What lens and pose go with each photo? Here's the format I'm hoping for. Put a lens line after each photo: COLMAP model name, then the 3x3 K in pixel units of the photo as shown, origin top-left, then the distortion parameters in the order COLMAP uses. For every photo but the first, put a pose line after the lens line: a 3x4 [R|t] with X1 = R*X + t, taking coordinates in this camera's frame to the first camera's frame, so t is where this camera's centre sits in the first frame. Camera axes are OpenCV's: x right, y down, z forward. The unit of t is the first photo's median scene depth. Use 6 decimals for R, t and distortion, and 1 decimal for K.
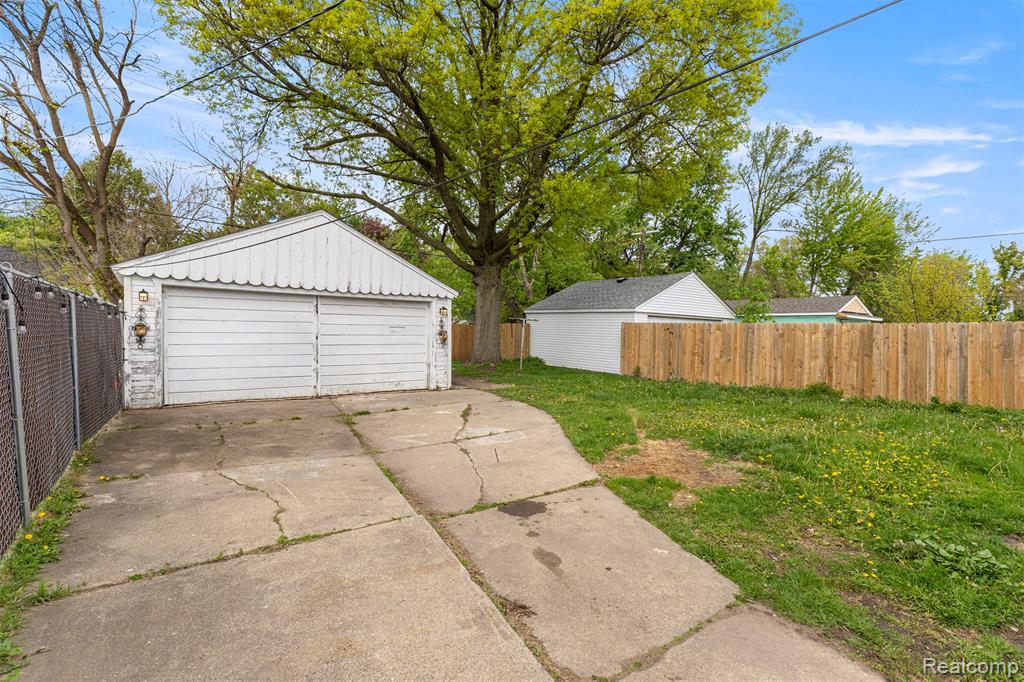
lens RADIAL K [[466.4, 0, 528.2], [0, 466.4, 342.0], [0, 0, 1]] dist [0.000915, 0.000063]
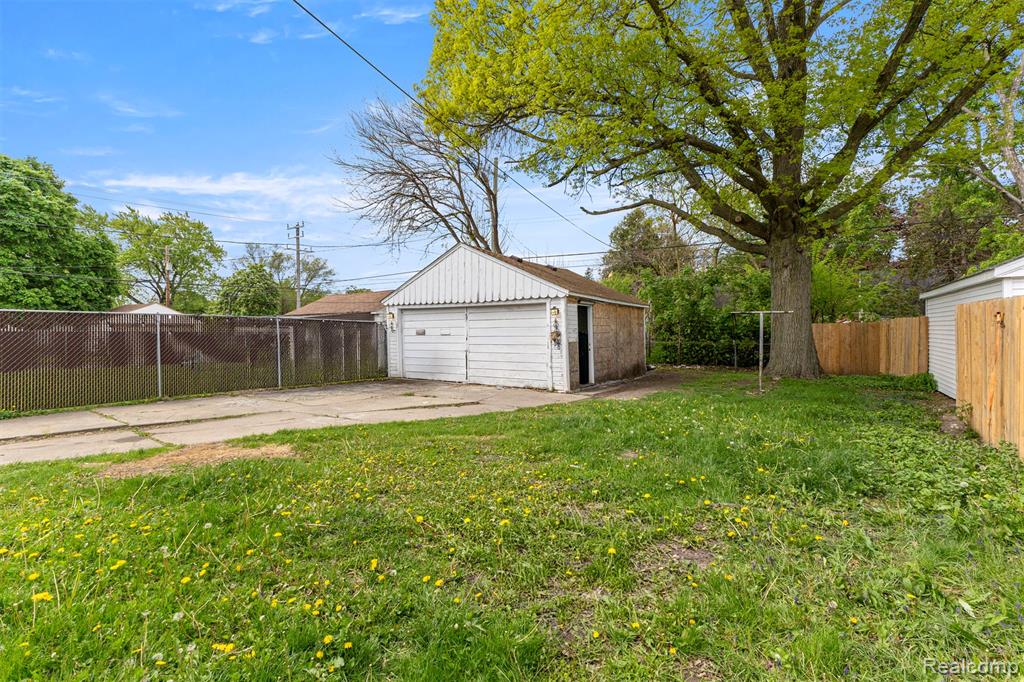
lens RADIAL K [[441.7, 0, 516.1], [0, 441.7, 337.8], [0, 0, 1]] dist [0.000958, 0.000012]
pose [[0.318062, -0.009166, -0.948026, 0.659914], [-0.013920, 0.999800, -0.014337, 0.003419], [0.947968, 0.017756, 0.317871, 0.625441]]
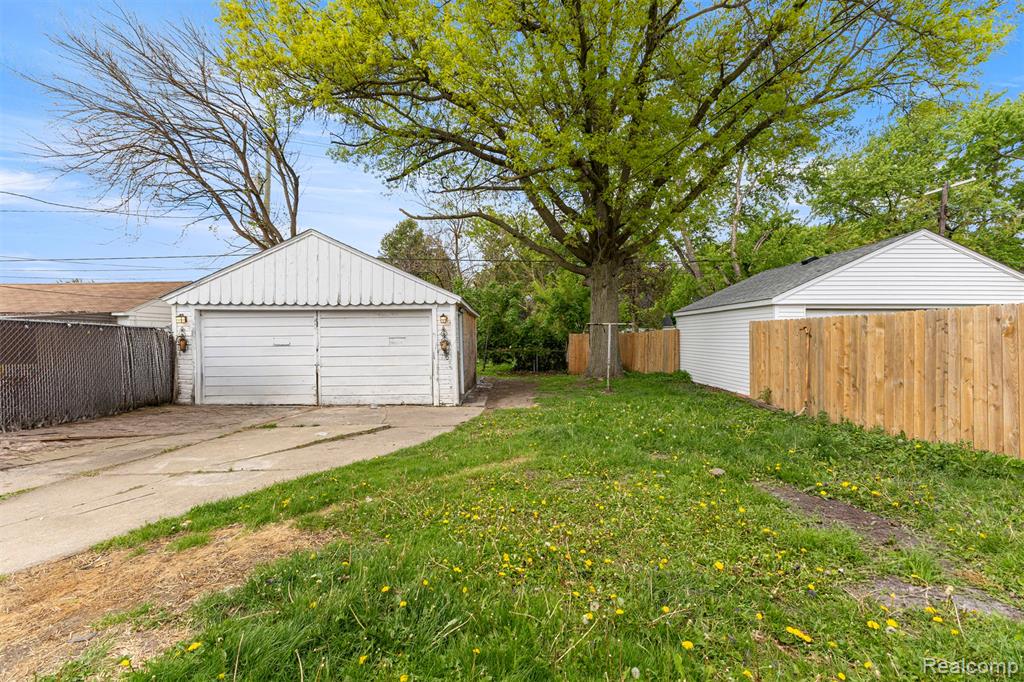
lens RADIAL K [[441.7, 0, 516.1], [0, 441.7, 337.8], [0, 0, 1]] dist [0.000958, 0.000012]
pose [[0.793935, -0.027732, -0.607370, 0.441786], [0.006942, 0.999308, -0.036552, 0.002649], [0.607963, 0.024803, 0.793578, 0.405354]]
